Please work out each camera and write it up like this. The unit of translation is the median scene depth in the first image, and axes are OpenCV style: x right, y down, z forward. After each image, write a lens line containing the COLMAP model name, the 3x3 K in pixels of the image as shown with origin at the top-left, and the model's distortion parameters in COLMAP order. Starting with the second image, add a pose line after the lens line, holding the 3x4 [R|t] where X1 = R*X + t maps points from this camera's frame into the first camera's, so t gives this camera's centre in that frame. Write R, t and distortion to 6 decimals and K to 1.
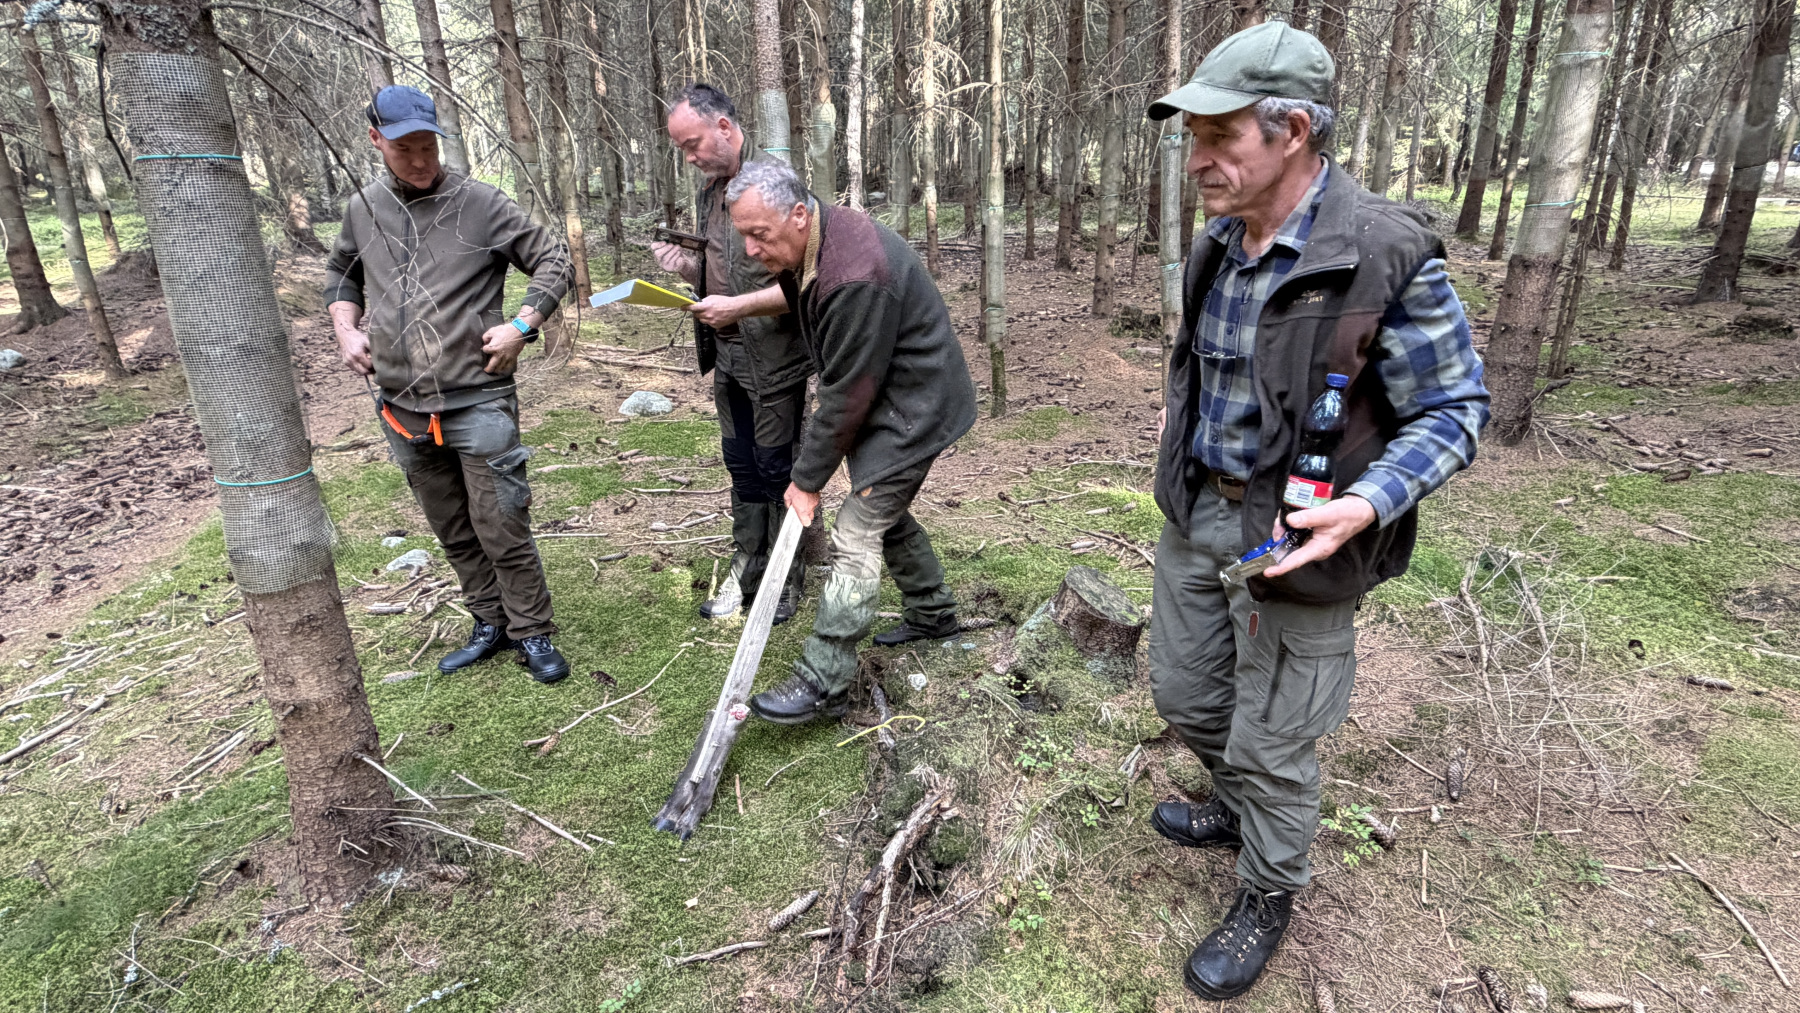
lens RADIAL K [[1024.5, 0, 900.0], [0, 1024.5, 506.5], [0, 0, 1]] dist [-0.000159, 0.000441]
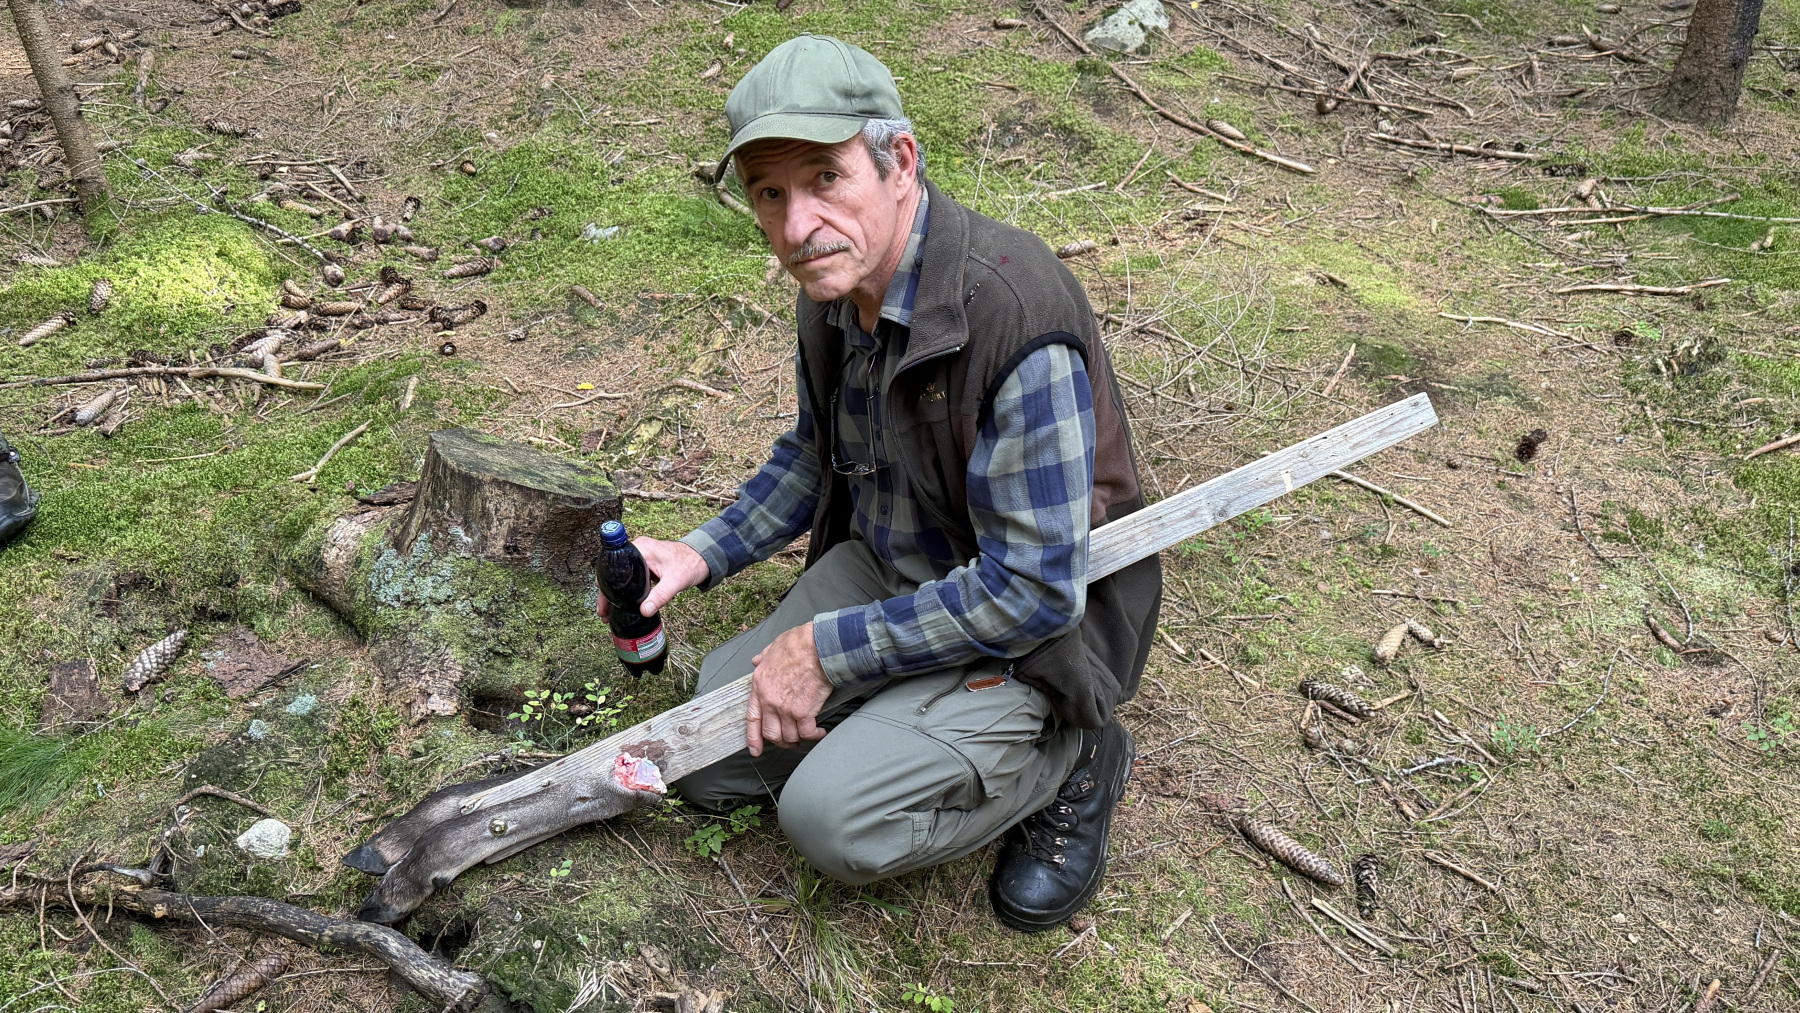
lens RADIAL K [[1568.4, 0, 995.5], [0, 1568.4, 500.8], [0, 0, 1]] dist [0.252210, -0.462558]
pose [[0.500820, -0.438326, 0.746358, -0.222209], [0.265109, 0.898530, 0.349802, -0.088724], [-0.823952, 0.022678, 0.566206, 0.311115]]
